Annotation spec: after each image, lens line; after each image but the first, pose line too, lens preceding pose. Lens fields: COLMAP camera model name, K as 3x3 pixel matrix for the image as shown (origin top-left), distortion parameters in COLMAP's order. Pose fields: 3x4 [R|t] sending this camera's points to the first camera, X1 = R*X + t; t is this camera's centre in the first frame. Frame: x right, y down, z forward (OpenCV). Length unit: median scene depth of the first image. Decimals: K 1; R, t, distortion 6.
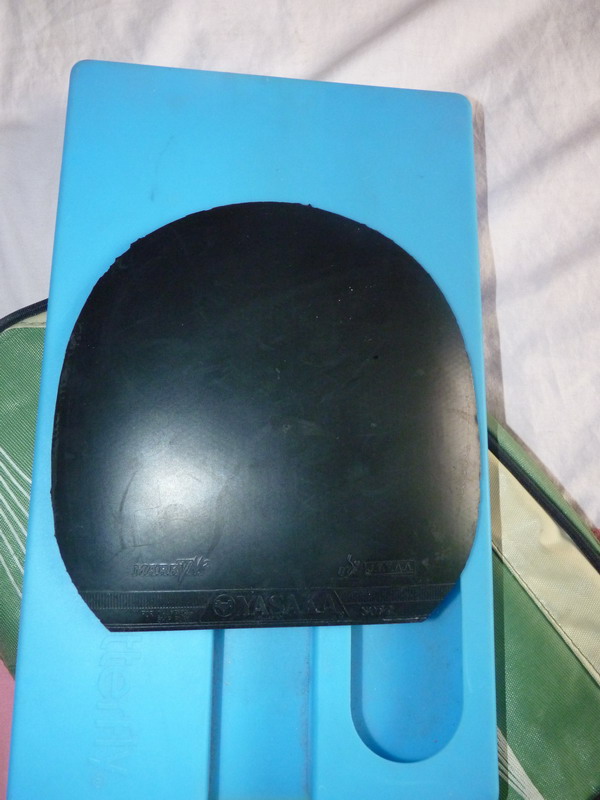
lens RADIAL K [[625.4, 0, 300.1], [0, 625.4, 402.3], [0, 0, 1]] dist [-0.045483, 0.022430]
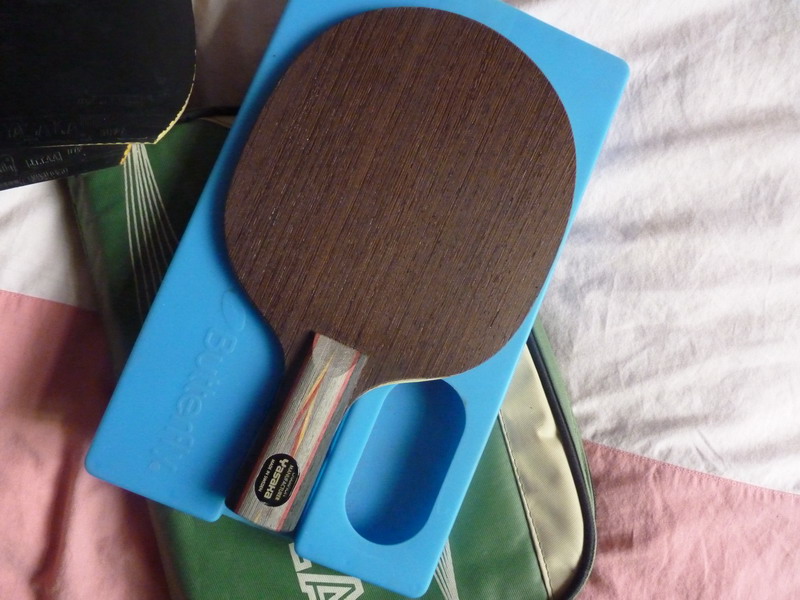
lens RADIAL K [[625.4, 0, 404.6], [0, 625.4, 299.8], [0, 0, 1]] dist [-0.045483, 0.022430]
pose [[0.931281, 0.364250, -0.006225, 0.042295], [-0.361642, 0.926405, 0.104828, -0.052102], [0.043950, -0.095374, 0.994471, -0.213419]]
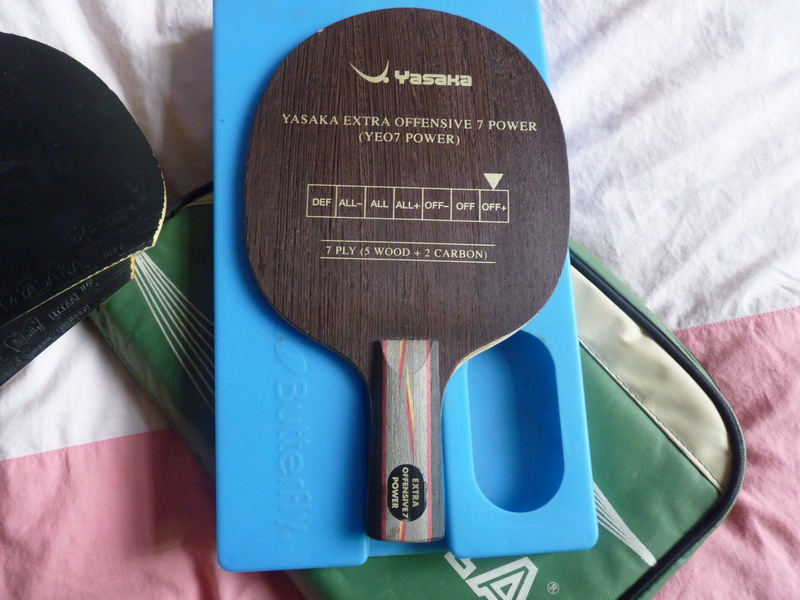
lens RADIAL K [[625.4, 0, 402.5], [0, 625.4, 304.9], [0, 0, 1]] dist [-0.045483, 0.022430]
pose [[0.993701, -0.089421, -0.067551, 0.040013], [0.090450, 0.995825, 0.012325, 0.092907], [0.066167, -0.018357, 0.997640, -0.215641]]
